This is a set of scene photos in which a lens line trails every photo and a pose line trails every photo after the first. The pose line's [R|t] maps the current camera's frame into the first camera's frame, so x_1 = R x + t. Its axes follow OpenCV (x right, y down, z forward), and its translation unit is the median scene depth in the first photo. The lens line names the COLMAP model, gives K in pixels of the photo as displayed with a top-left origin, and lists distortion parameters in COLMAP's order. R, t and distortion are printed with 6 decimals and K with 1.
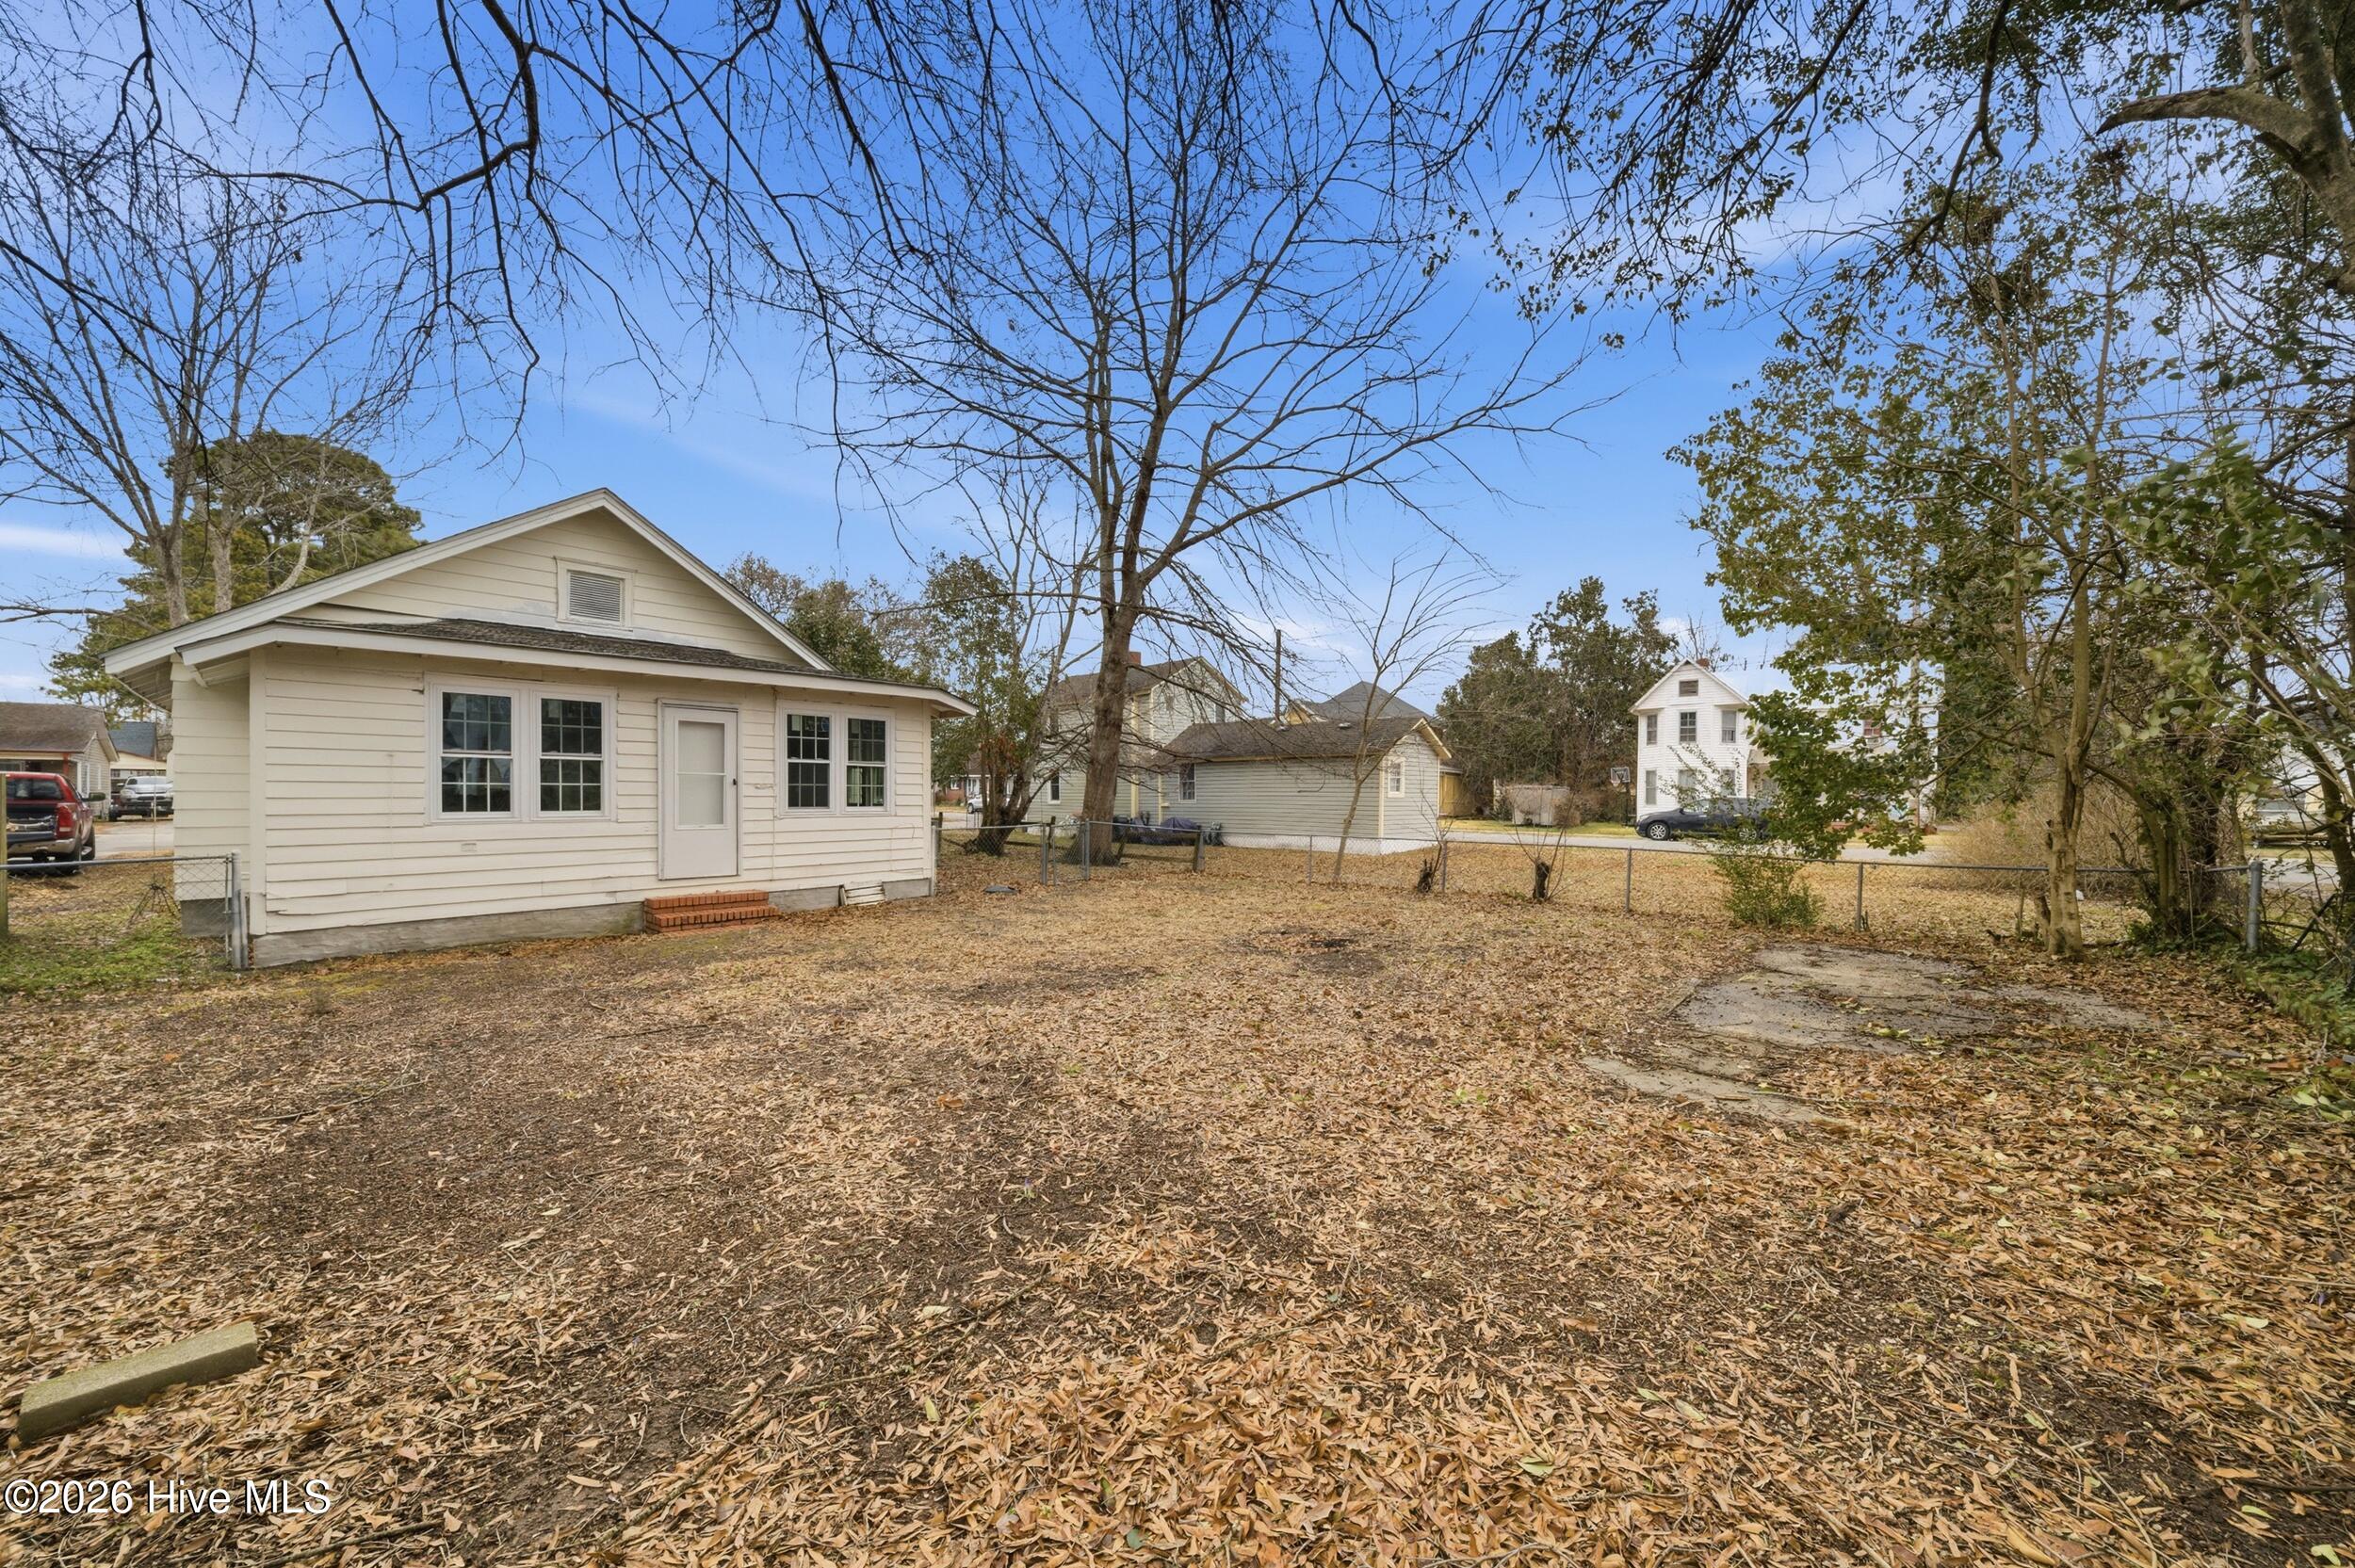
lens RADIAL K [[829.5, 0, 1161.5], [0, 829.5, 797.8], [0, 0, 1]] dist [-0.001056, -0.005070]
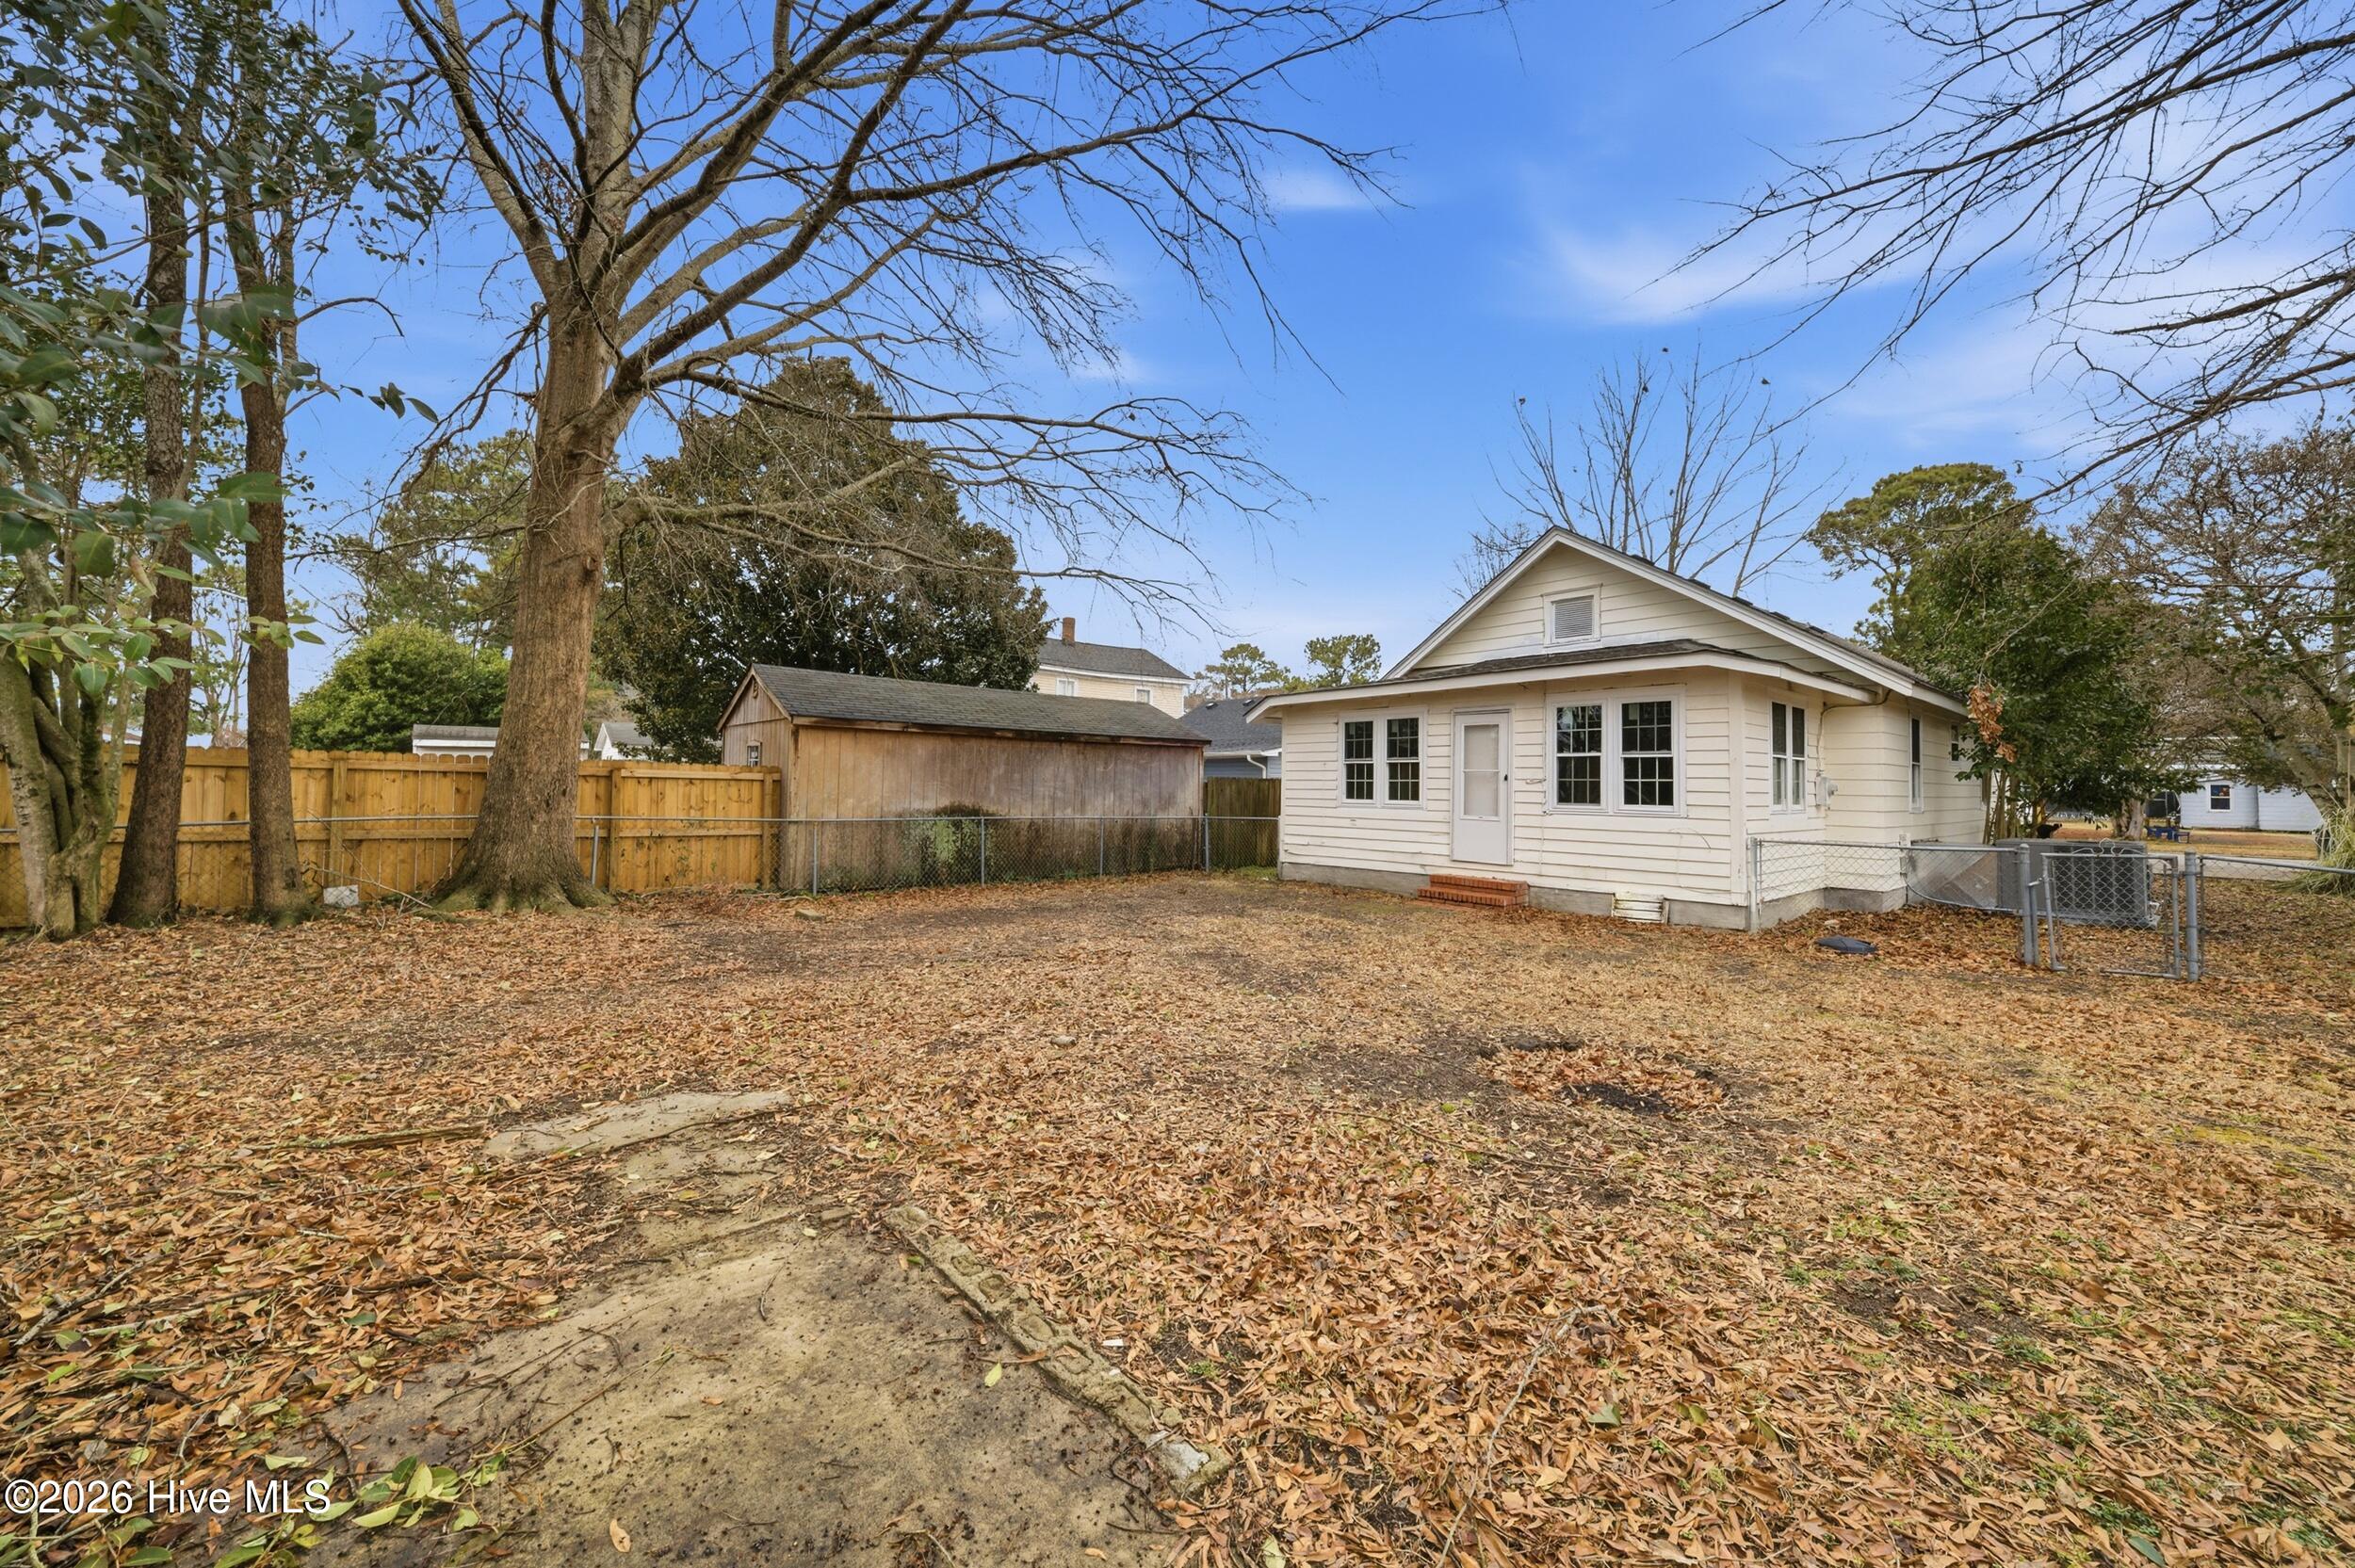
lens RADIAL K [[829.5, 0, 1161.5], [0, 829.5, 797.8], [0, 0, 1]] dist [-0.001056, -0.005070]
pose [[-0.106076, 0.016101, -0.994228, 0.570009], [-0.011357, 0.999784, 0.017403, -0.006201], [0.994293, 0.013138, -0.105870, 0.641895]]
